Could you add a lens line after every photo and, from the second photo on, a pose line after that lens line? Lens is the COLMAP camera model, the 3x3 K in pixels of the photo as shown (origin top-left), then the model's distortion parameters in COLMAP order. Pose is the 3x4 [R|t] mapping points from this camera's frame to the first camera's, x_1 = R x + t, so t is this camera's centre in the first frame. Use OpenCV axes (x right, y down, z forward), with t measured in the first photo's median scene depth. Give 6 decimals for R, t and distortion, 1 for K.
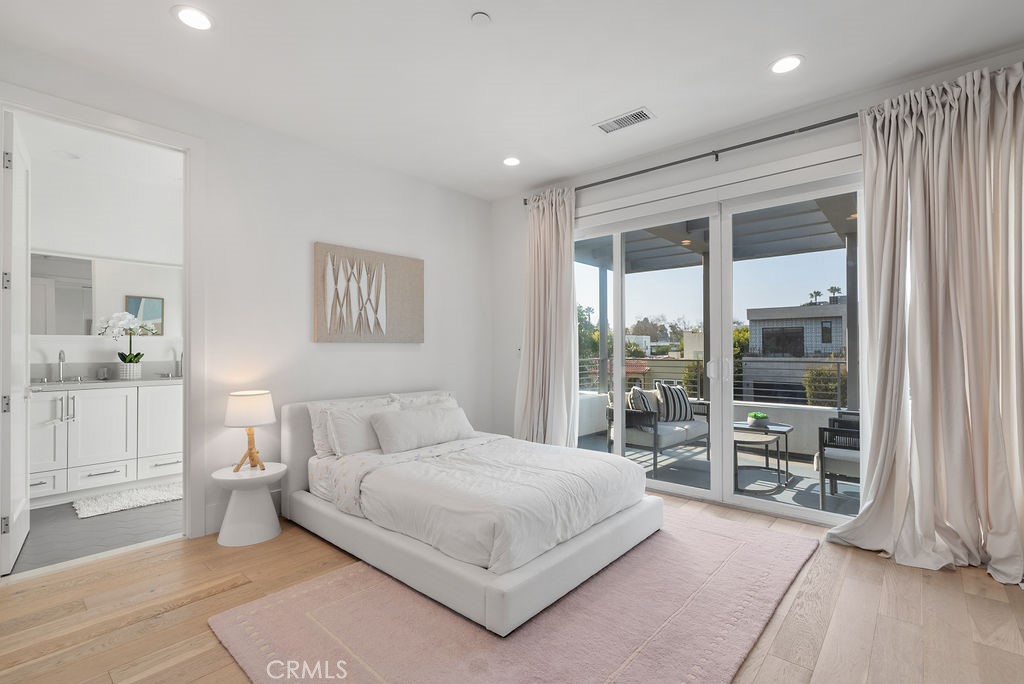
lens RADIAL K [[473.9, 0, 510.1], [0, 473.9, 342.9], [0, 0, 1]] dist [-0.002002, 0.003667]
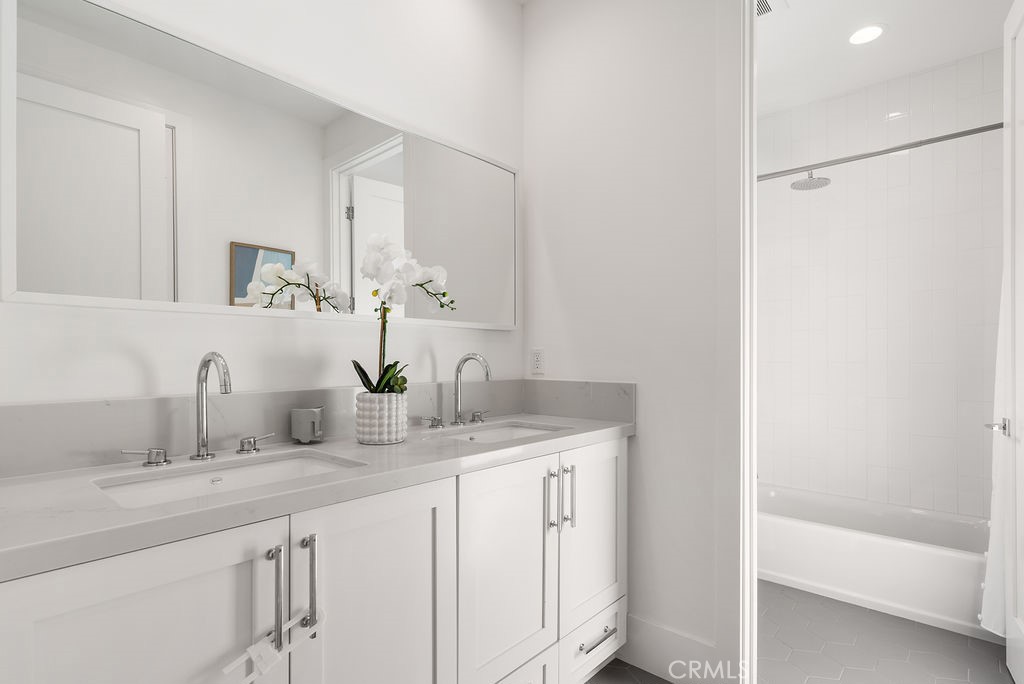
lens RADIAL K [[501.8, 0, 514.7], [0, 501.8, 344.3], [0, 0, 1]] dist [0.000142, -0.000342]
pose [[0.999528, 0.008845, 0.029420, -0.710898], [-0.008736, 0.999955, -0.003816, 0.008229], [-0.029452, 0.003557, 0.999560, 0.630524]]
